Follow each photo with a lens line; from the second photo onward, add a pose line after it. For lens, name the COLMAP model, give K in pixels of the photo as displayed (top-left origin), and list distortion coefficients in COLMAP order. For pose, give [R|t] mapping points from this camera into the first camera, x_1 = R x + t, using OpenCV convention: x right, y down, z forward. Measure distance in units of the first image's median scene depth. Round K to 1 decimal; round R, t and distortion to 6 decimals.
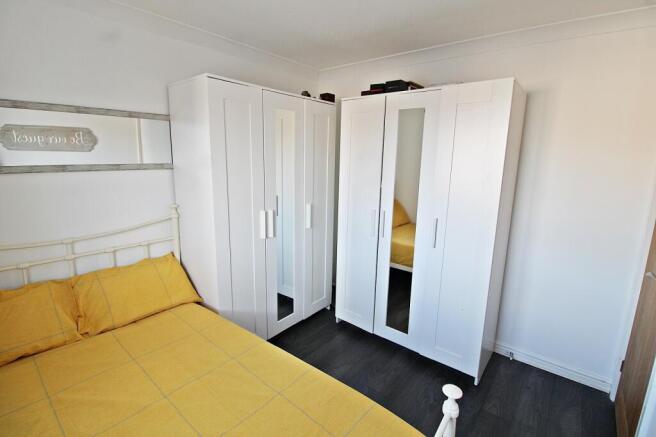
lens RADIAL K [[305.3, 0, 325.1], [0, 305.3, 209.8], [0, 0, 1]] dist [0.001465, -0.012336]
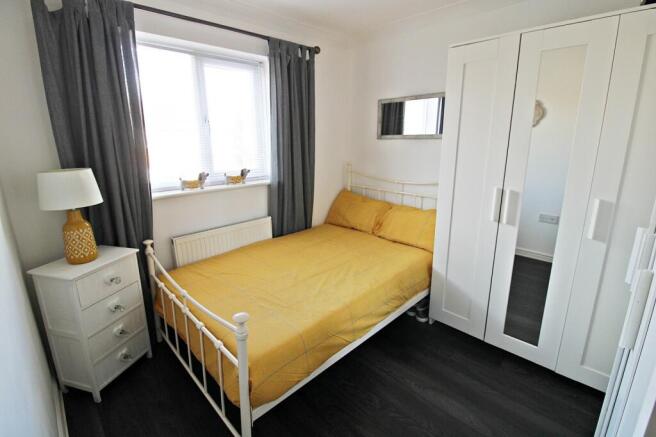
lens RADIAL K [[305.3, 0, 325.1], [0, 305.3, 209.8], [0, 0, 1]] dist [0.001465, -0.012336]
pose [[-0.118062, 0.217770, -0.968833, 0.797158], [-0.150975, 0.960378, 0.234267, -0.077302], [0.981462, 0.173927, -0.080506, 0.735277]]
